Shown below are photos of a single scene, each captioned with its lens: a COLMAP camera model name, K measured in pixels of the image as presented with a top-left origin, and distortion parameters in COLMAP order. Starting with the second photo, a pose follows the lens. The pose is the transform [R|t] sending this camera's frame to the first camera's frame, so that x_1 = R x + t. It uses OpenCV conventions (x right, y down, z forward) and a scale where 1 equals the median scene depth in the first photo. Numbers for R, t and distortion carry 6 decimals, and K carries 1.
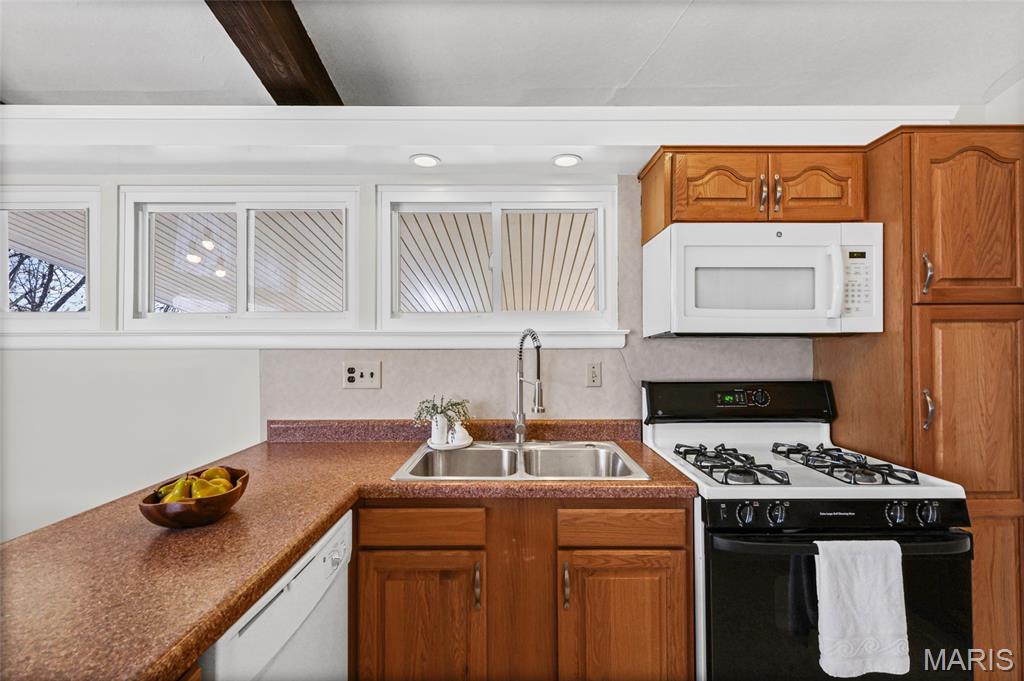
lens RADIAL K [[447.0, 0, 514.2], [0, 447.0, 340.1], [0, 0, 1]] dist [0.000427, 0.000425]
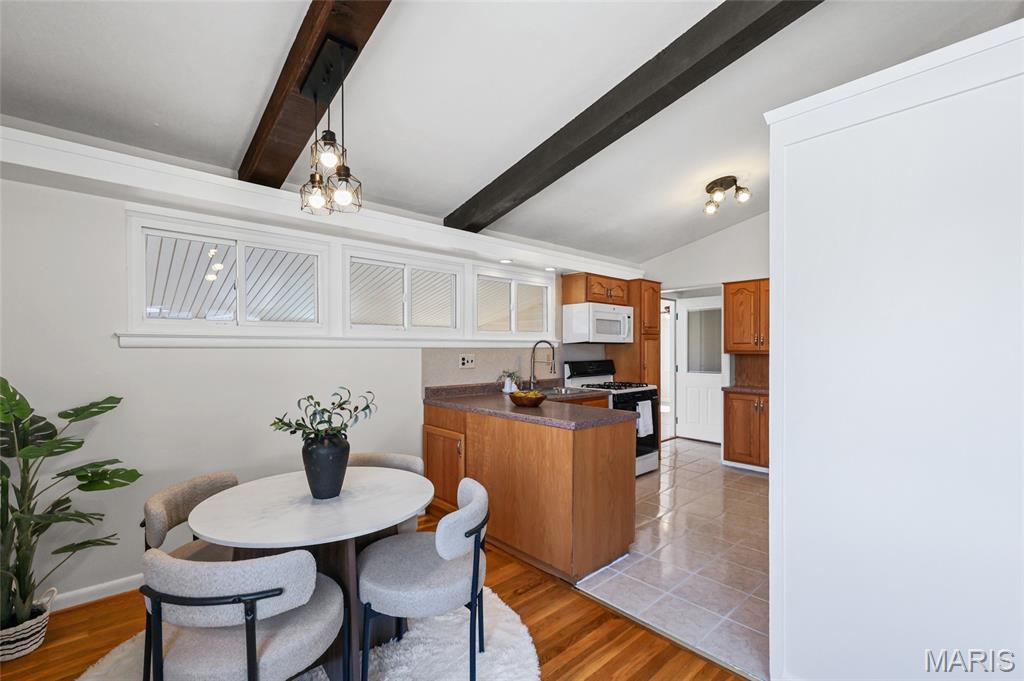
lens RADIAL K [[447.0, 0, 511.4], [0, 447.0, 350.5], [0, 0, 1]] dist [0.000427, 0.000425]
pose [[0.735268, -0.002619, 0.677772, -1.876396], [-0.006377, 0.999922, 0.010783, 0.009516], [-0.677747, -0.012251, 0.735193, -0.698374]]
